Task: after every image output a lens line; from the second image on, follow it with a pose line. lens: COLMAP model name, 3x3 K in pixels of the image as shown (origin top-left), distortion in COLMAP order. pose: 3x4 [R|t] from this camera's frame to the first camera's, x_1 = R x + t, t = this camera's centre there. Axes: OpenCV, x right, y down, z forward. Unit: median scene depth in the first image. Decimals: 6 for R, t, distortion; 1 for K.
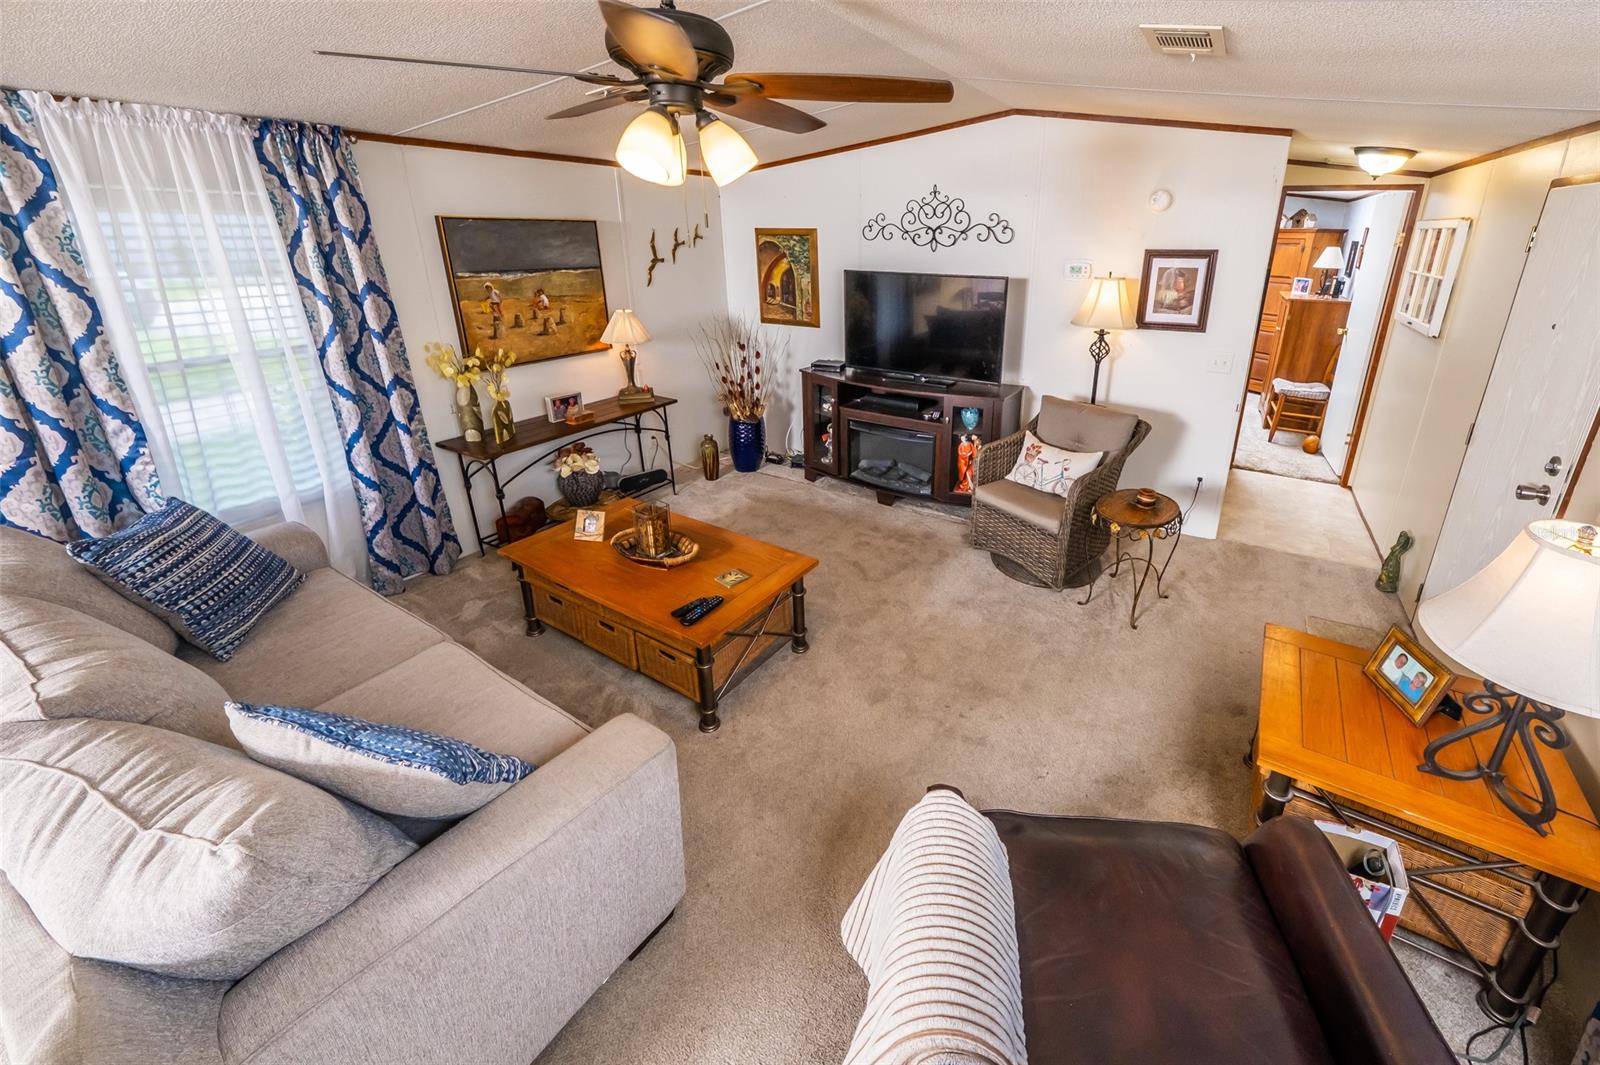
lens RADIAL K [[621.1, 0, 847.9], [0, 621.1, 452.5], [0, 0, 1]] dist [-0.000372, -0.000038]
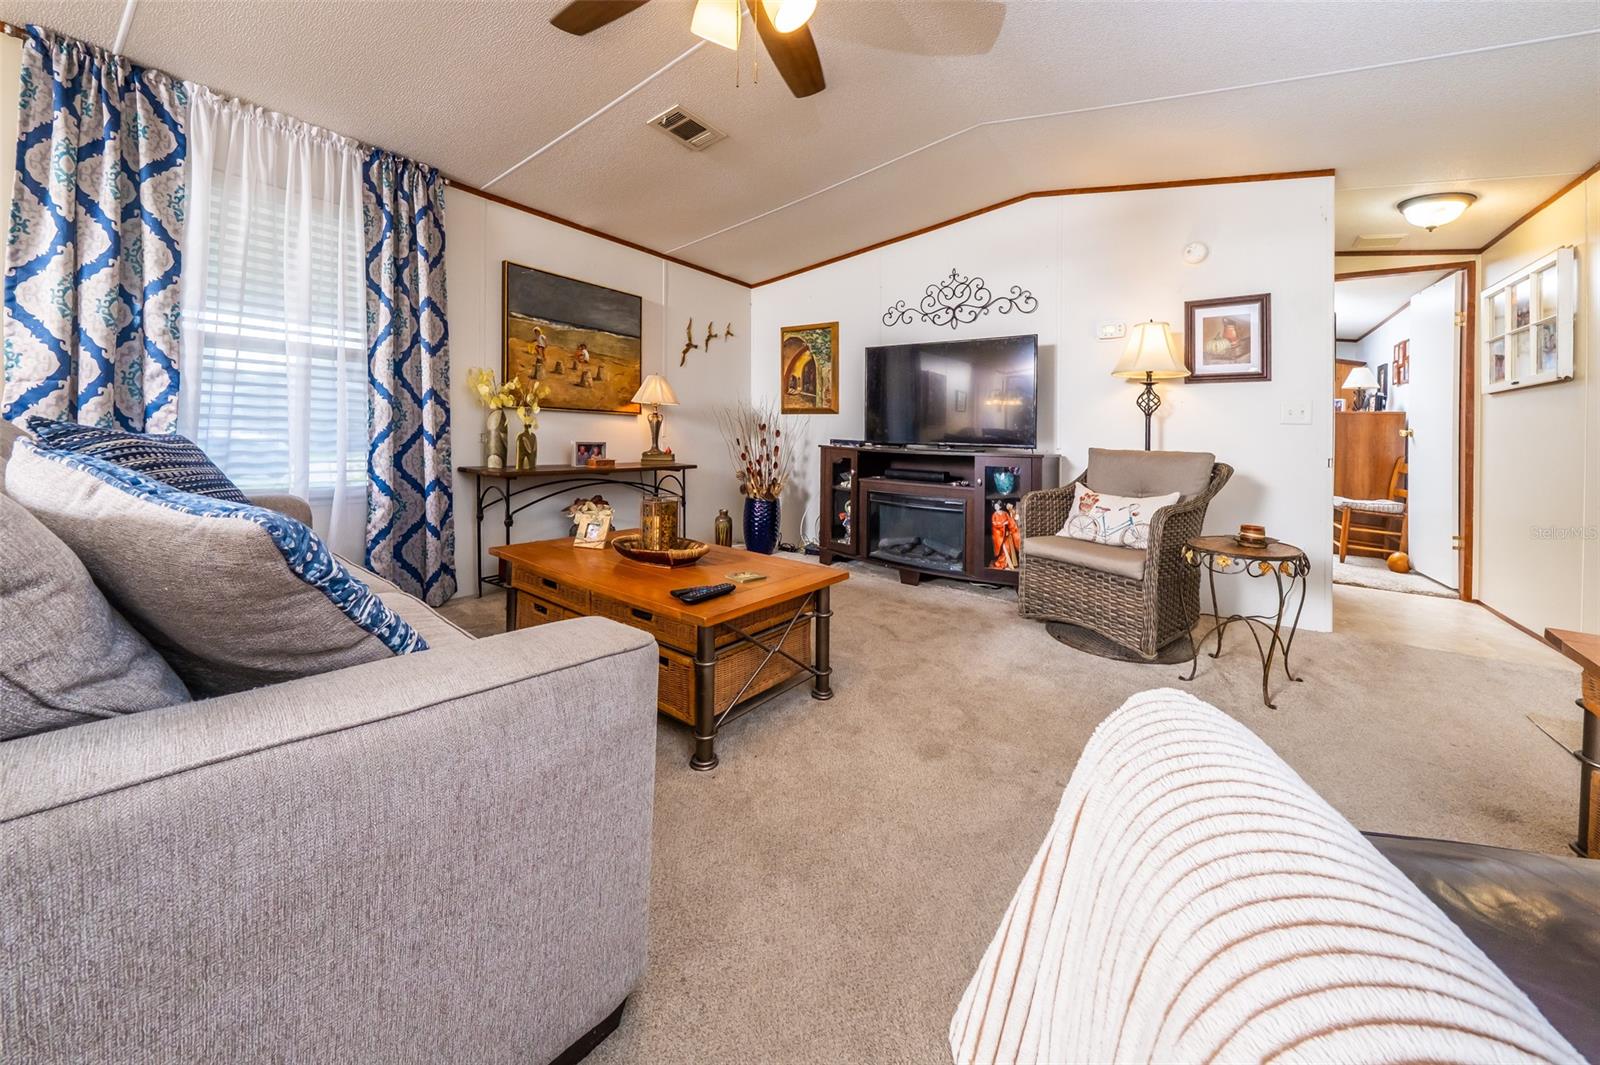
lens RADIAL K [[568.7, 0, 784.1], [0, 568.7, 434.5], [0, 0, 1]] dist [0.001991, -0.000205]
pose [[0.993154, 0.013494, -0.116034, -0.042441], [-0.049047, 0.949679, -0.309362, 0.208770], [0.106021, 0.312935, 0.943839, 0.192913]]
